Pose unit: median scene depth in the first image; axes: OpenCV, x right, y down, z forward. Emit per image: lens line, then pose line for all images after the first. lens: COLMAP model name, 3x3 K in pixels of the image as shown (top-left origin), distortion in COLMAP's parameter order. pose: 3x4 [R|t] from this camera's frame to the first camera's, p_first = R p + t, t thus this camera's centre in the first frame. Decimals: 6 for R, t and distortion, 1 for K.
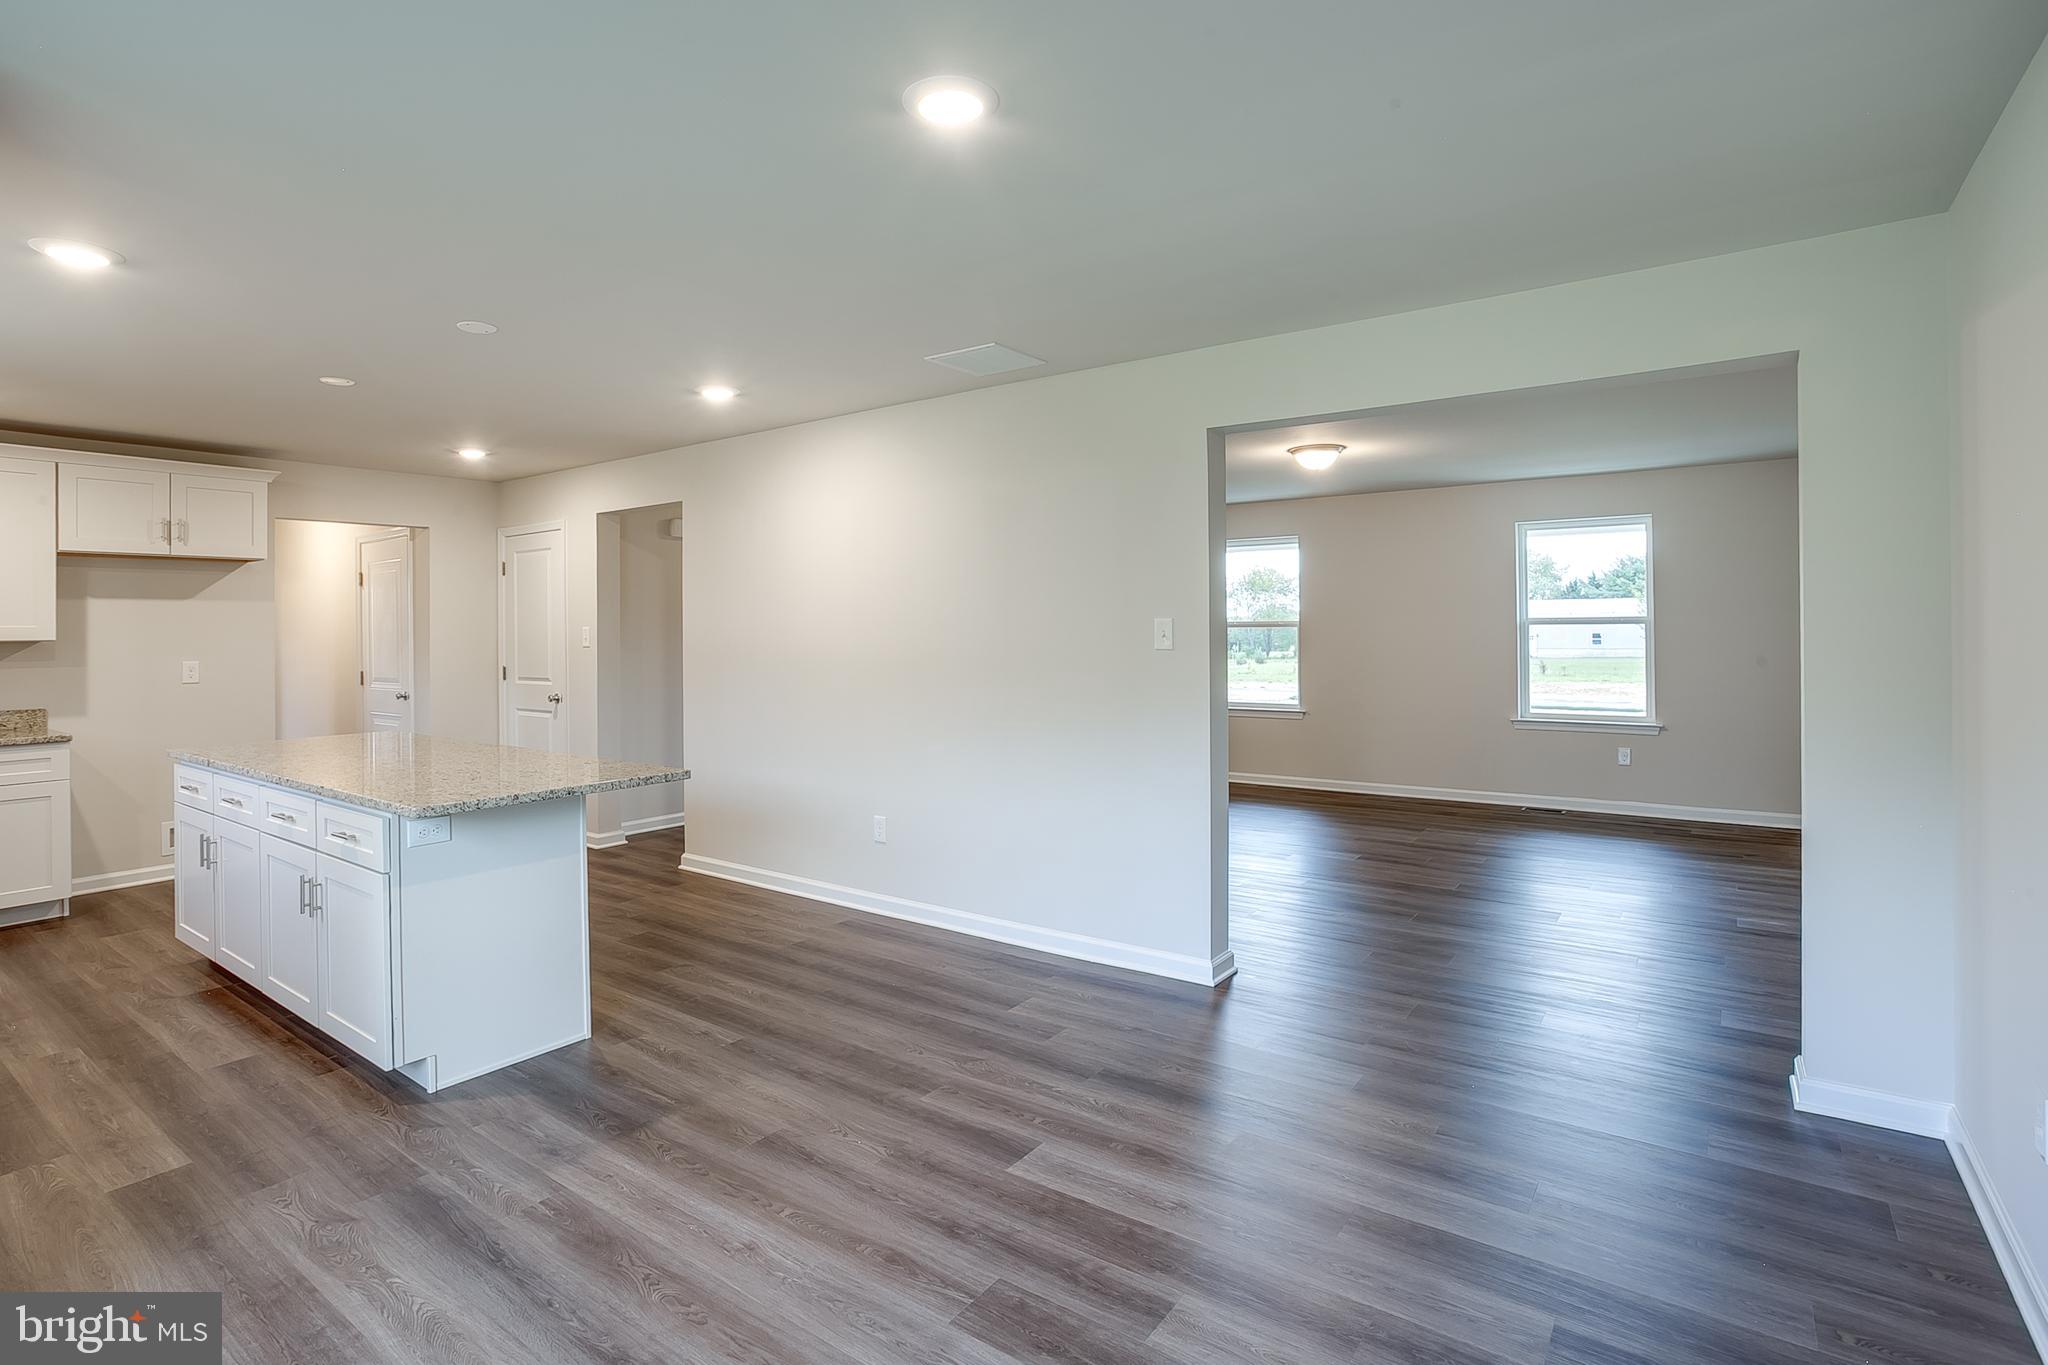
lens RADIAL K [[1004.9, 0, 992.5], [0, 1004.9, 624.8], [0, 0, 1]] dist [-0.038914, 0.015515]
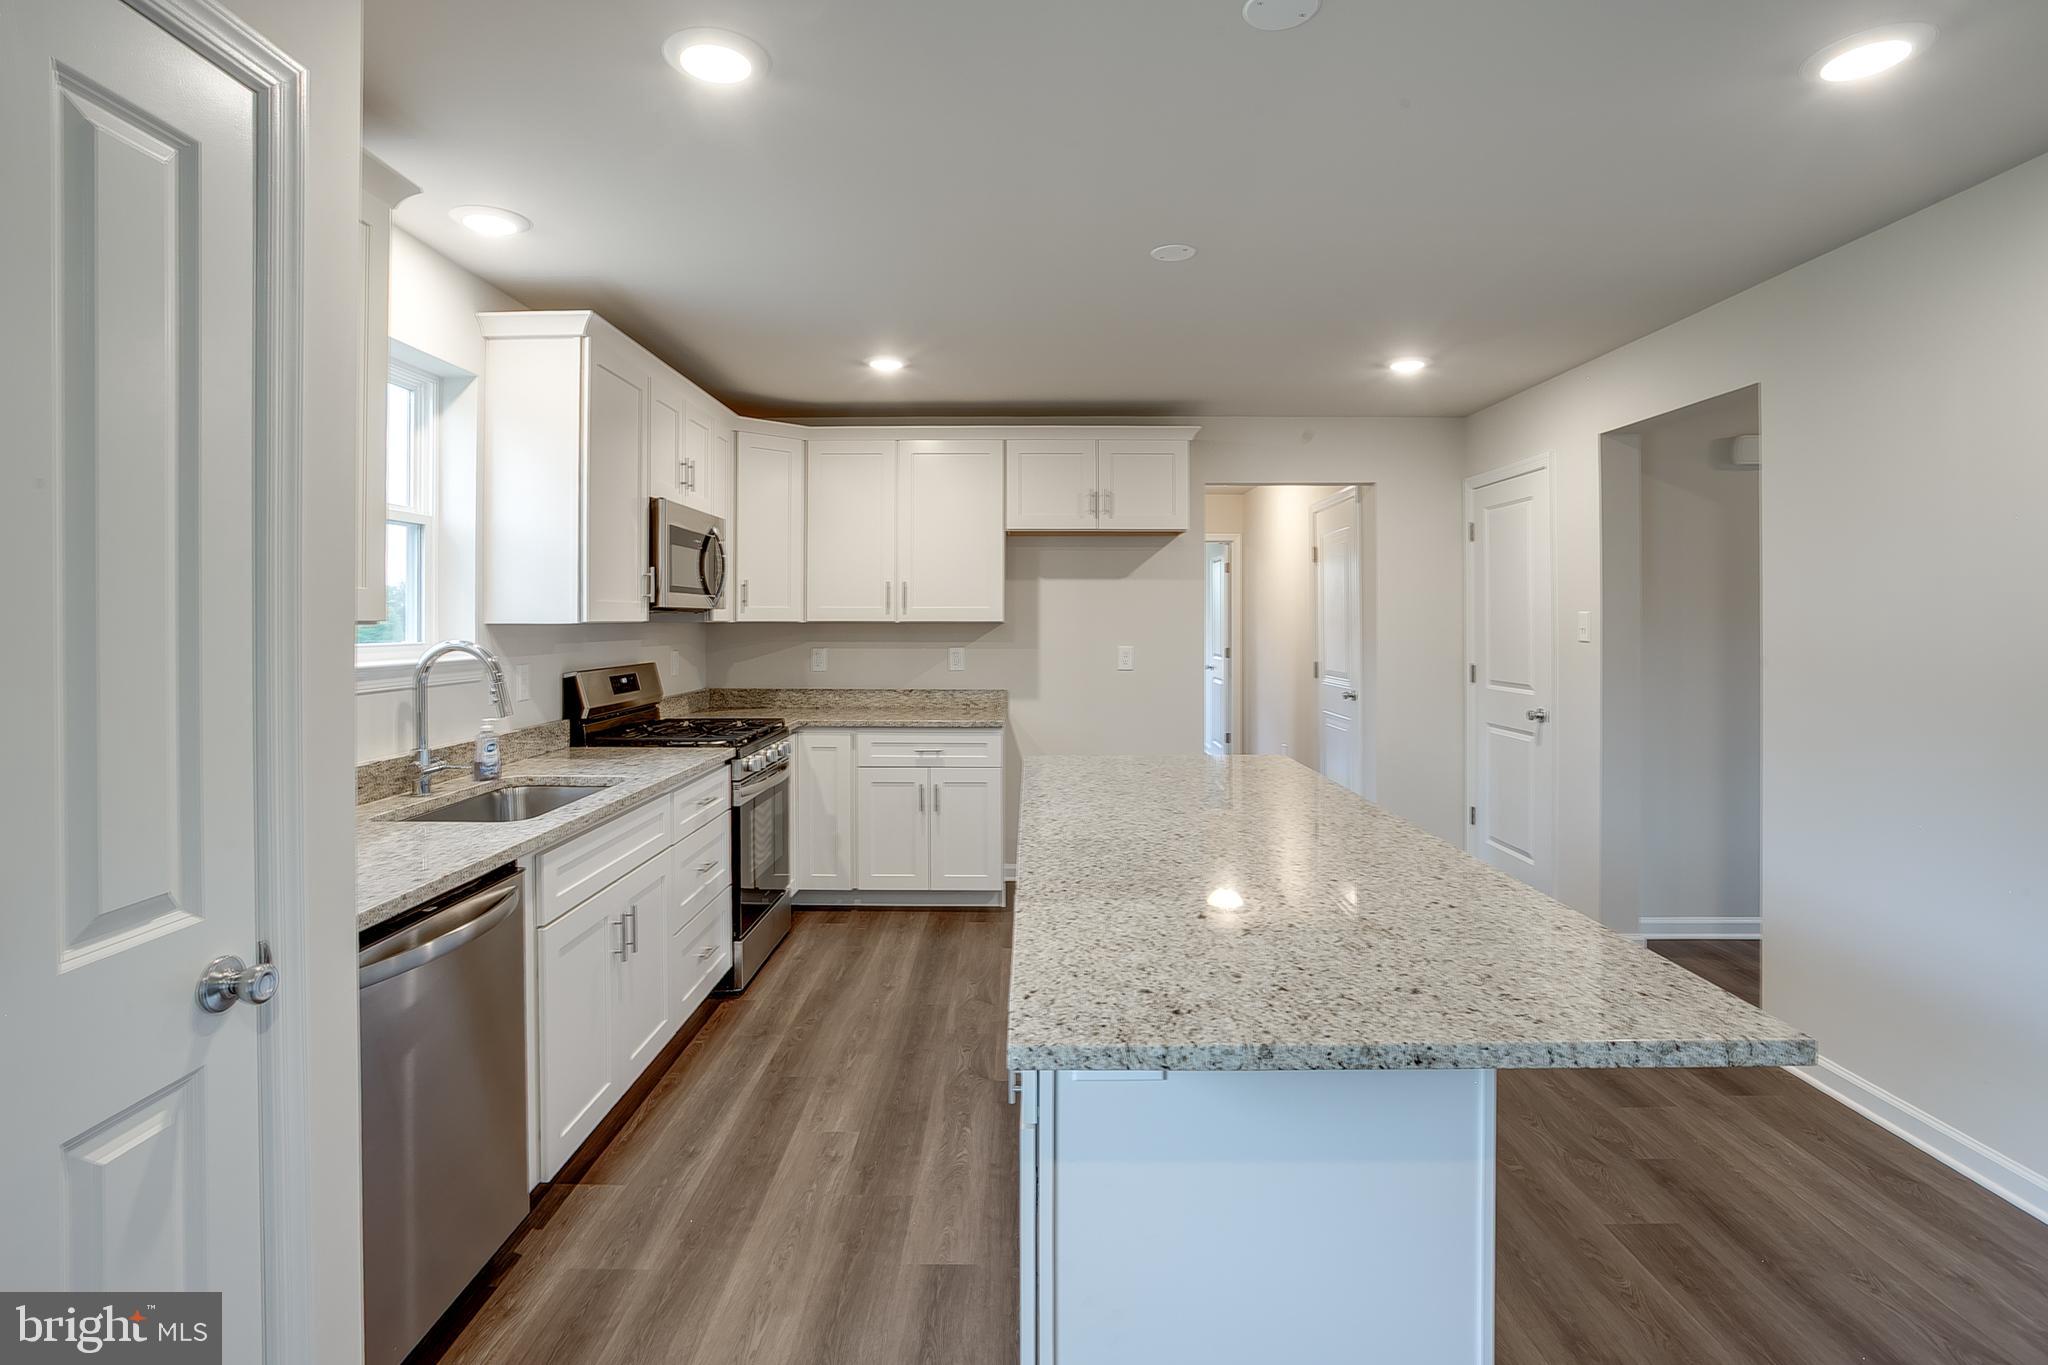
lens RADIAL K [[1004.9, 0, 1022.4], [0, 1004.9, 613.4], [0, 0, 1]] dist [-0.038914, 0.015515]
pose [[0.597046, 0.004098, -0.802197, -0.130531], [-0.003979, 0.999990, 0.002147, 0.005204], [0.802197, 0.001911, 0.597056, 0.392757]]
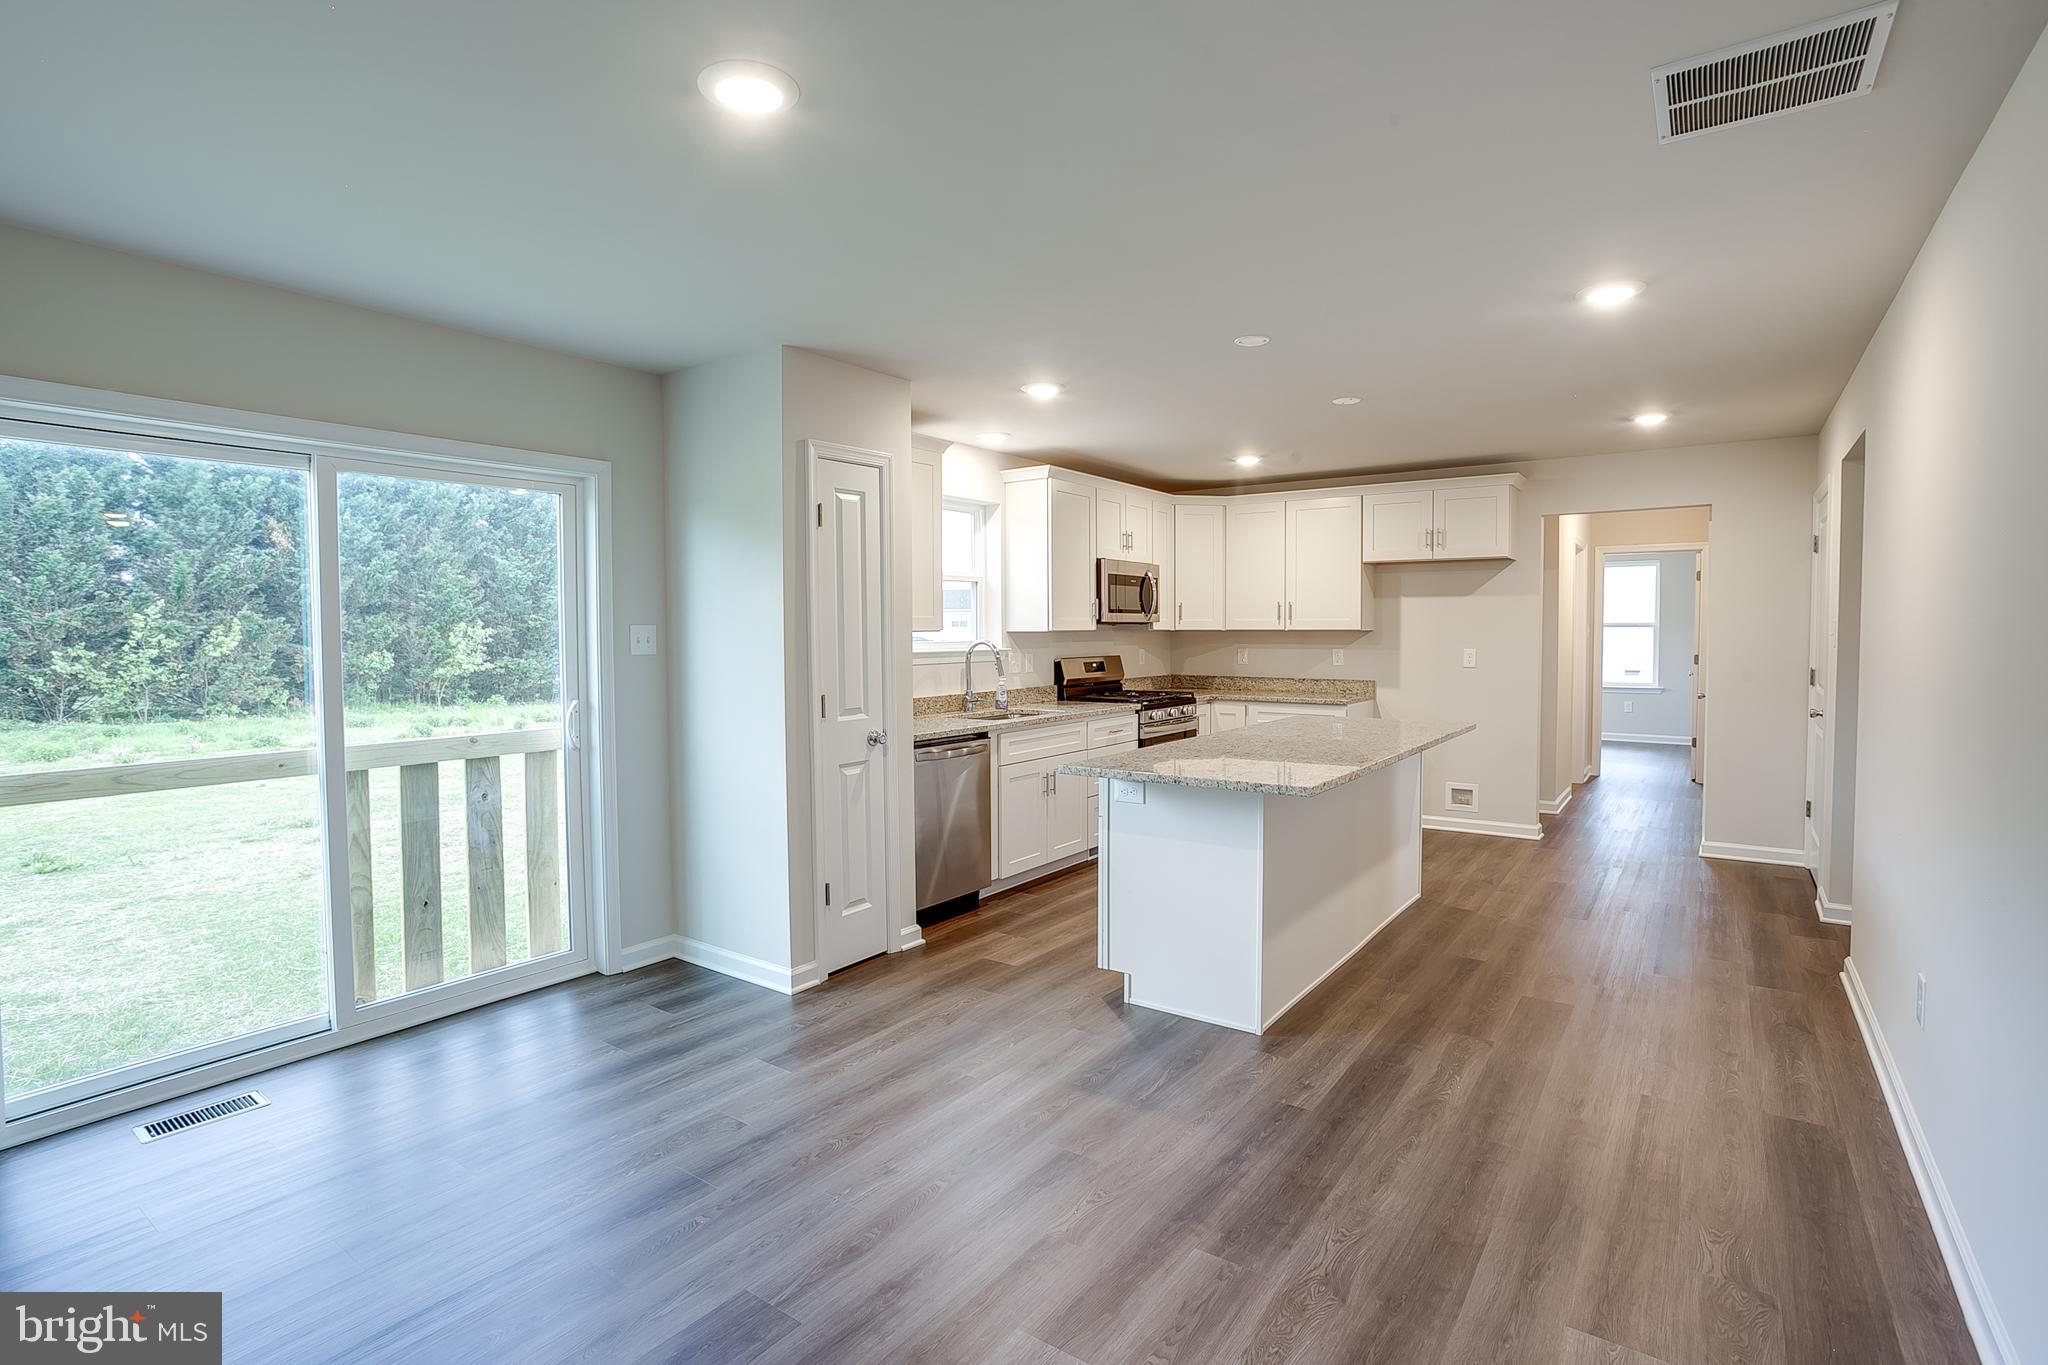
lens RADIAL K [[1004.9, 0, 1012.5], [0, 1004.9, 665.2], [0, 0, 1]] dist [-0.038914, 0.015515]
pose [[0.018143, 0.046071, -0.998773, 0.367415], [0.004902, 0.998922, 0.046167, -0.000809], [0.999823, -0.005734, 0.017897, 0.476030]]
